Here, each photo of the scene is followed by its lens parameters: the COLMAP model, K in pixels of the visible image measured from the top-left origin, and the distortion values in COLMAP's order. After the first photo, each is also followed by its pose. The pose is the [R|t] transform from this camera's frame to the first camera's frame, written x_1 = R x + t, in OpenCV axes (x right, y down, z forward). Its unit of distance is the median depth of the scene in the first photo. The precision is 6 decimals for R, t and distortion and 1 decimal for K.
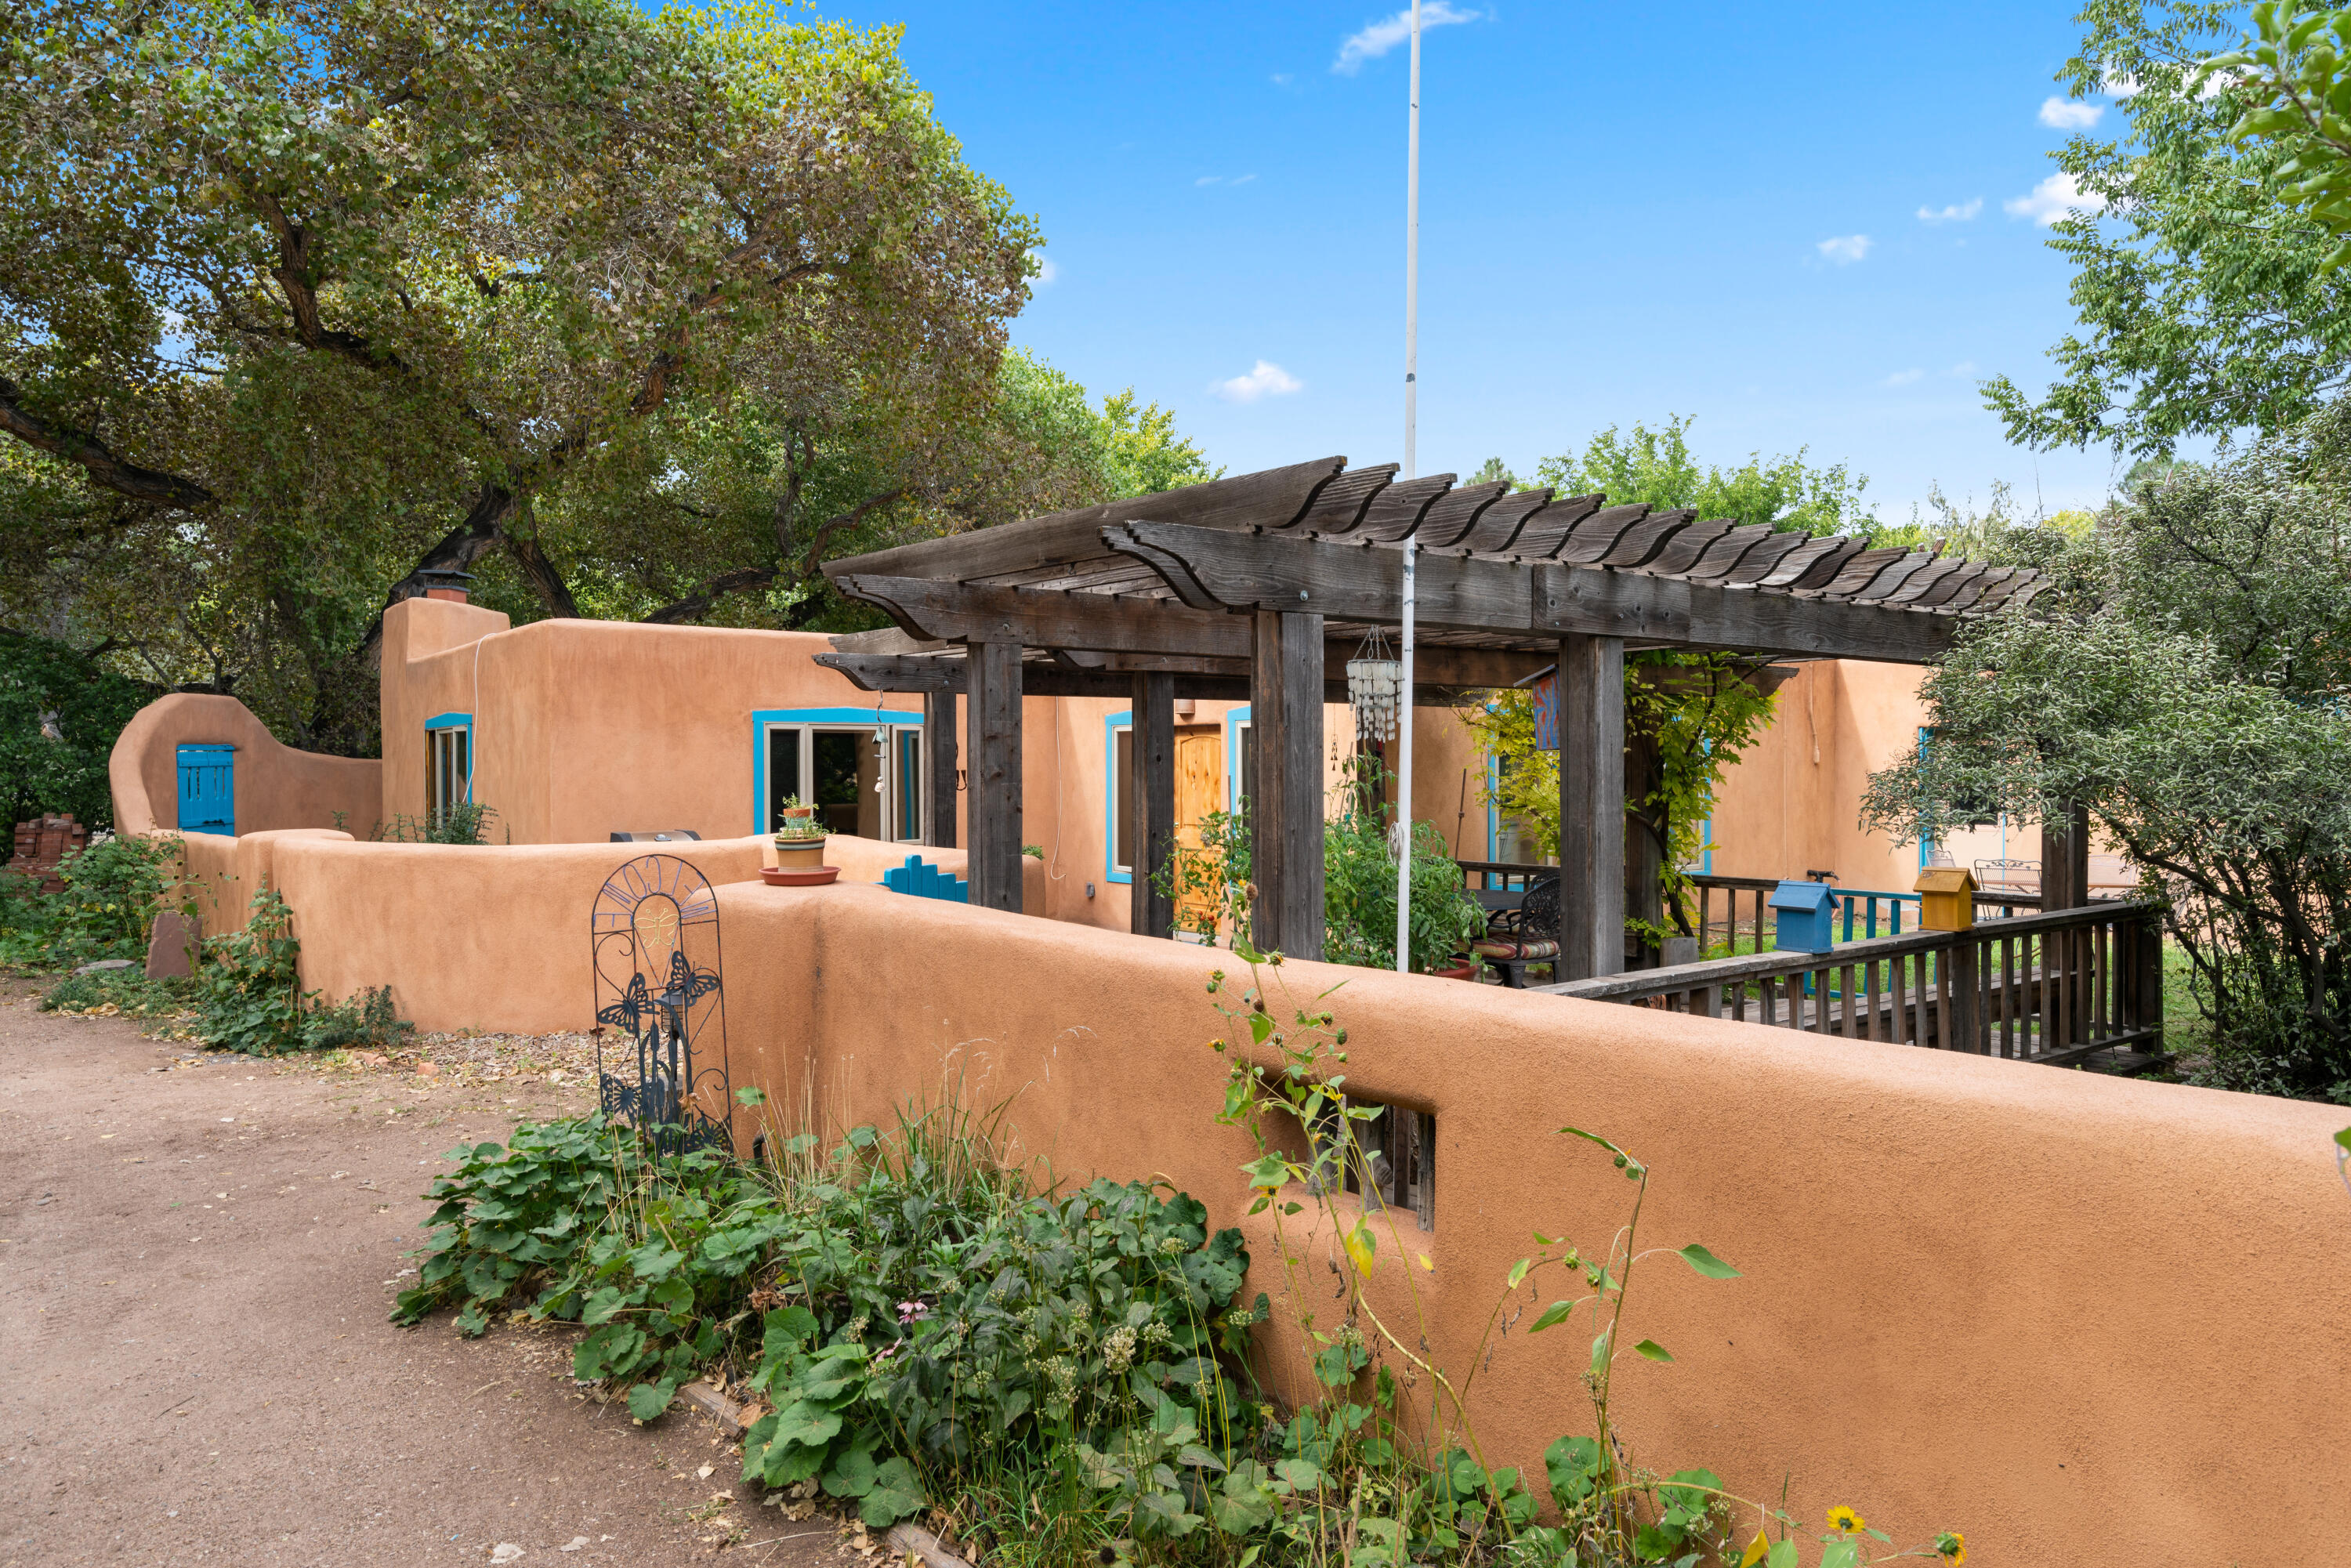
lens RADIAL K [[1567.4, 0, 1173.6], [0, 1567.4, 784.3], [0, 0, 1]] dist [0.000720, 0.000019]
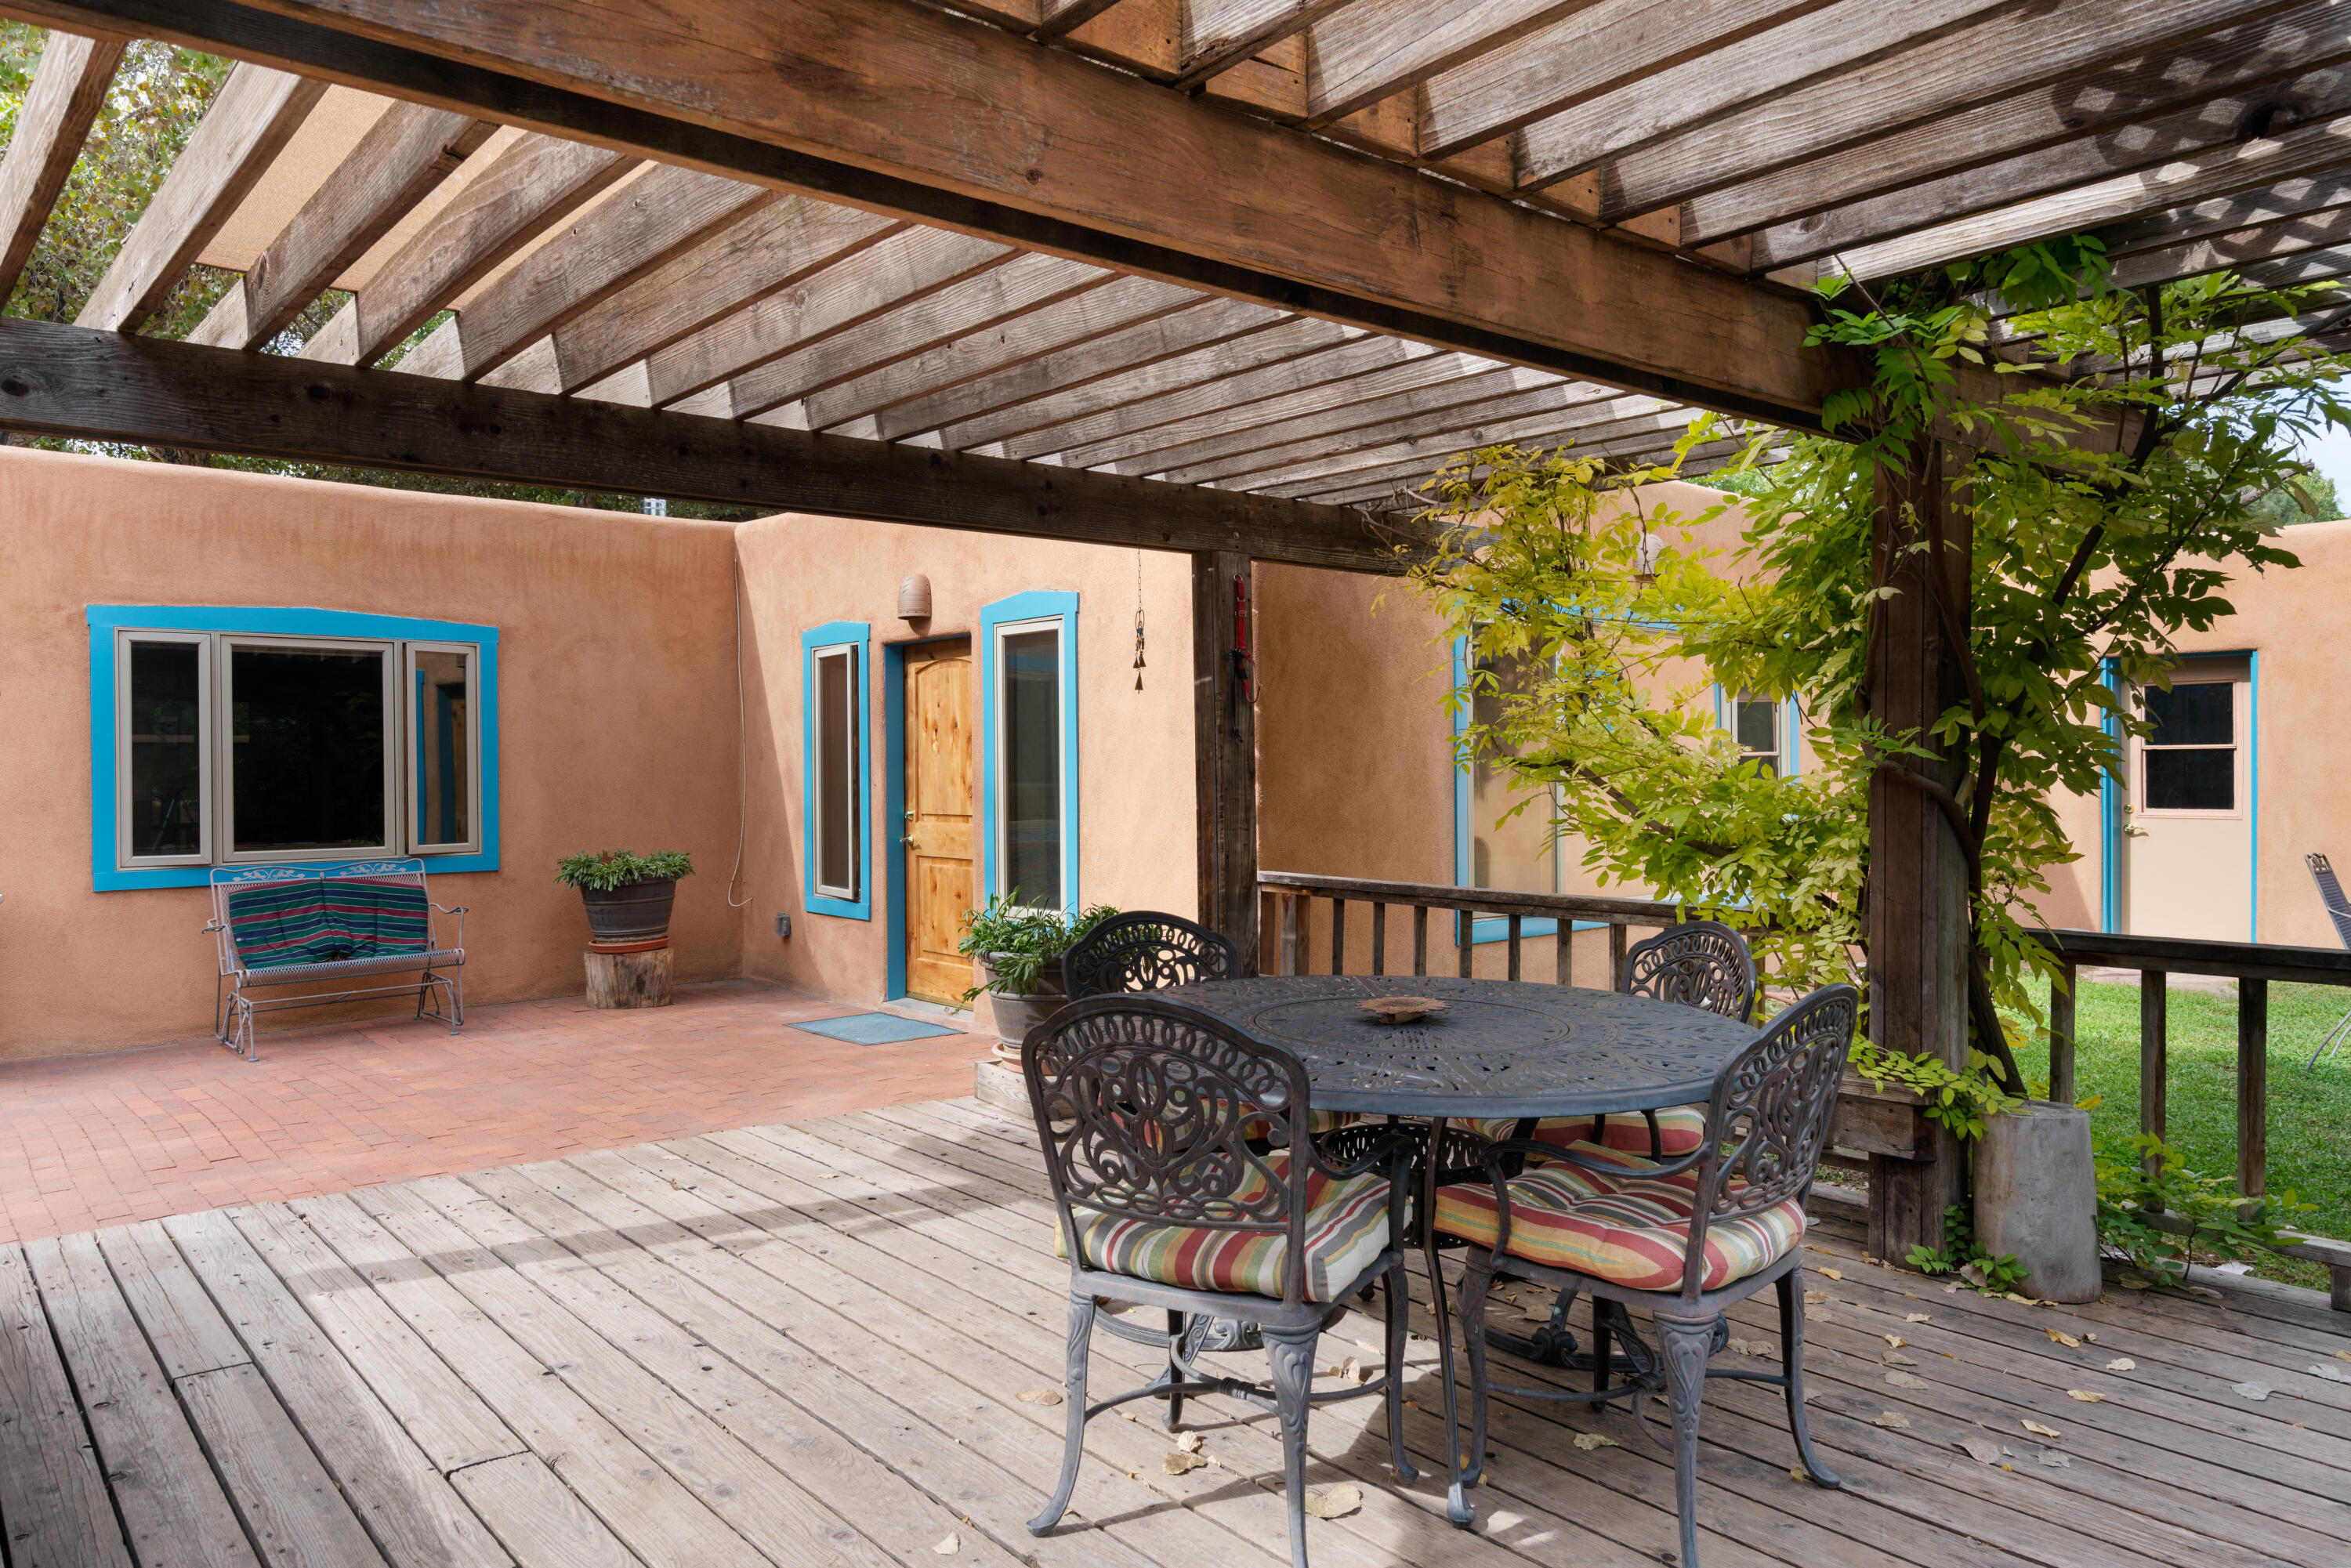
lens RADIAL K [[1454.4, 0, 1179.8], [0, 1454.4, 780.7], [0, 0, 1]] dist [0.000743, -0.000554]
pose [[0.998297, -0.007255, 0.057877, 0.101053], [0.007194, 0.999973, 0.001266, 0.019337], [-0.057885, -0.000848, 0.998323, 0.648732]]
